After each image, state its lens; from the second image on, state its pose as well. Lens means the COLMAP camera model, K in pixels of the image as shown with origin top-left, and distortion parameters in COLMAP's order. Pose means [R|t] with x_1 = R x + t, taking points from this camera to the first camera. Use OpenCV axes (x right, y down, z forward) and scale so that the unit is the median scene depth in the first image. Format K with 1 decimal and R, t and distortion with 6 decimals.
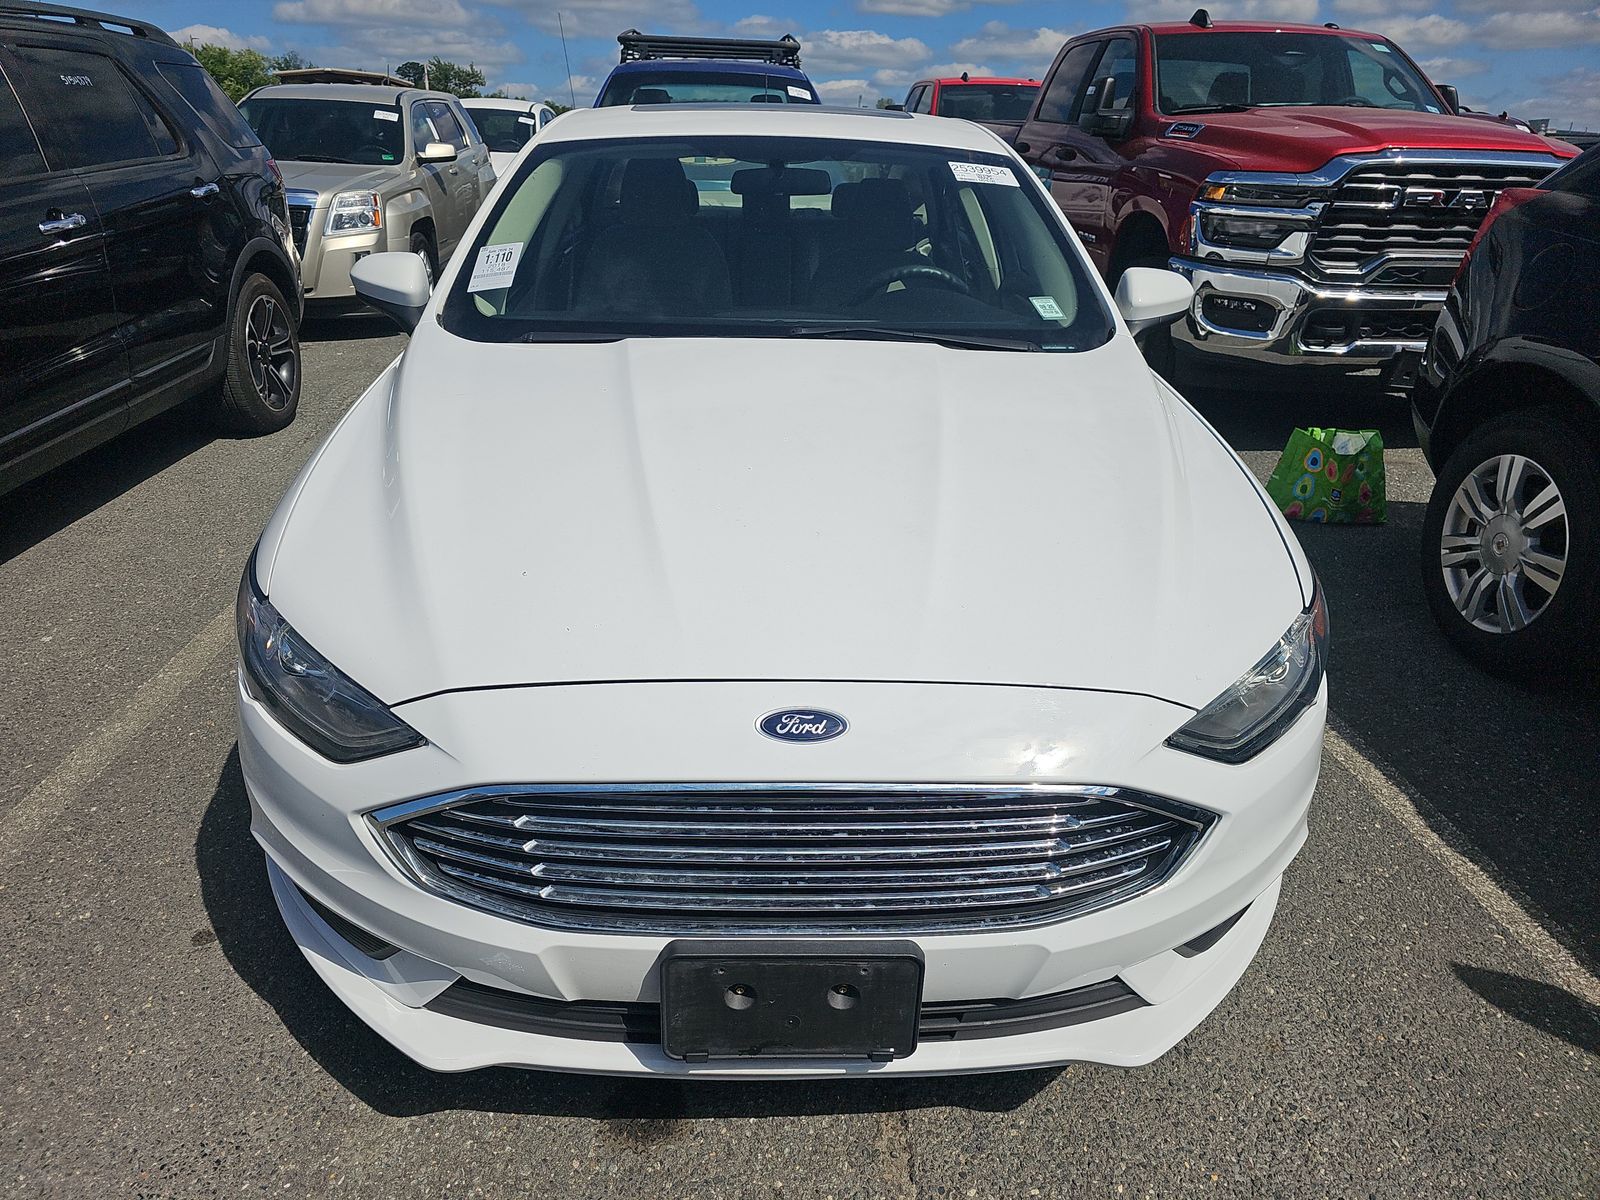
lens RADIAL K [[1074.0, 0, 800.0], [0, 1074.0, 600.0], [0, 0, 1]] dist [0.037074, -0.047313]
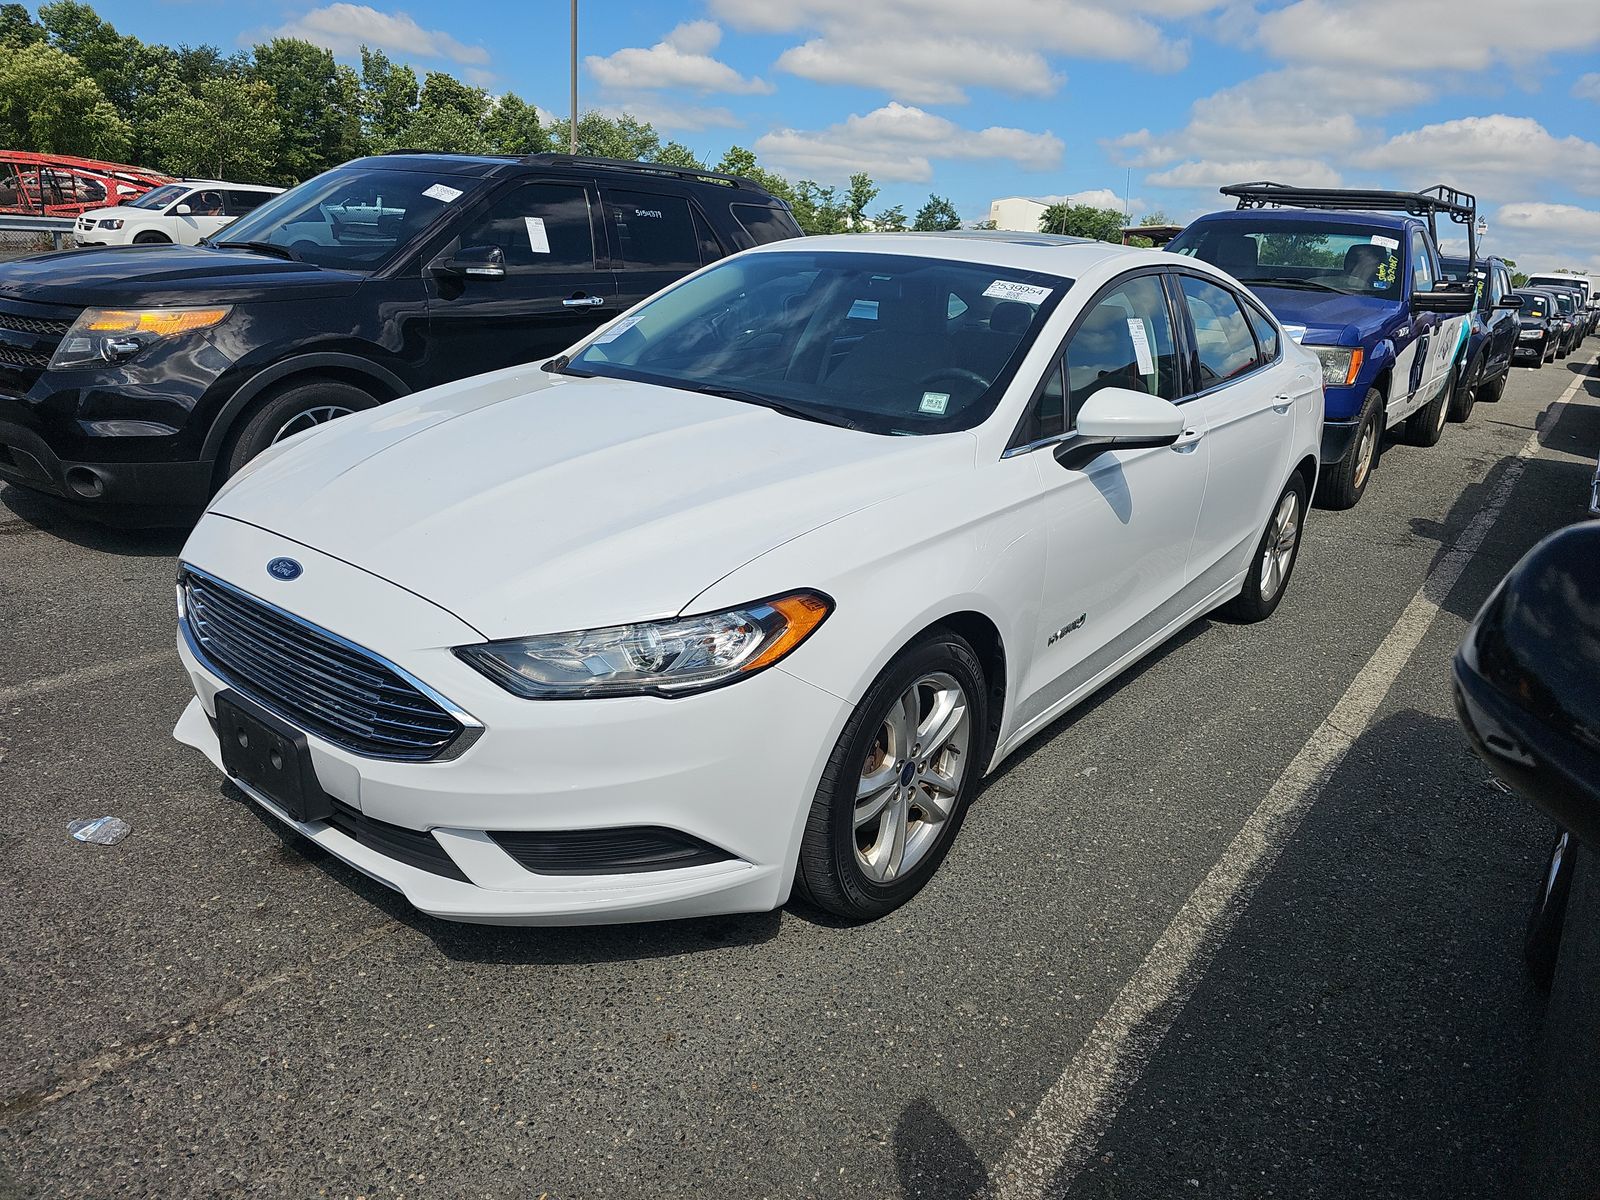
lens RADIAL K [[1074.0, 0, 800.0], [0, 1074.0, 600.0], [0, 0, 1]] dist [0.037074, -0.047313]
pose [[0.760448, 0.220724, -0.610736, 1.346689], [-0.295598, 0.955038, -0.022901, -0.023006], [0.578222, 0.197948, 0.791503, 0.168829]]
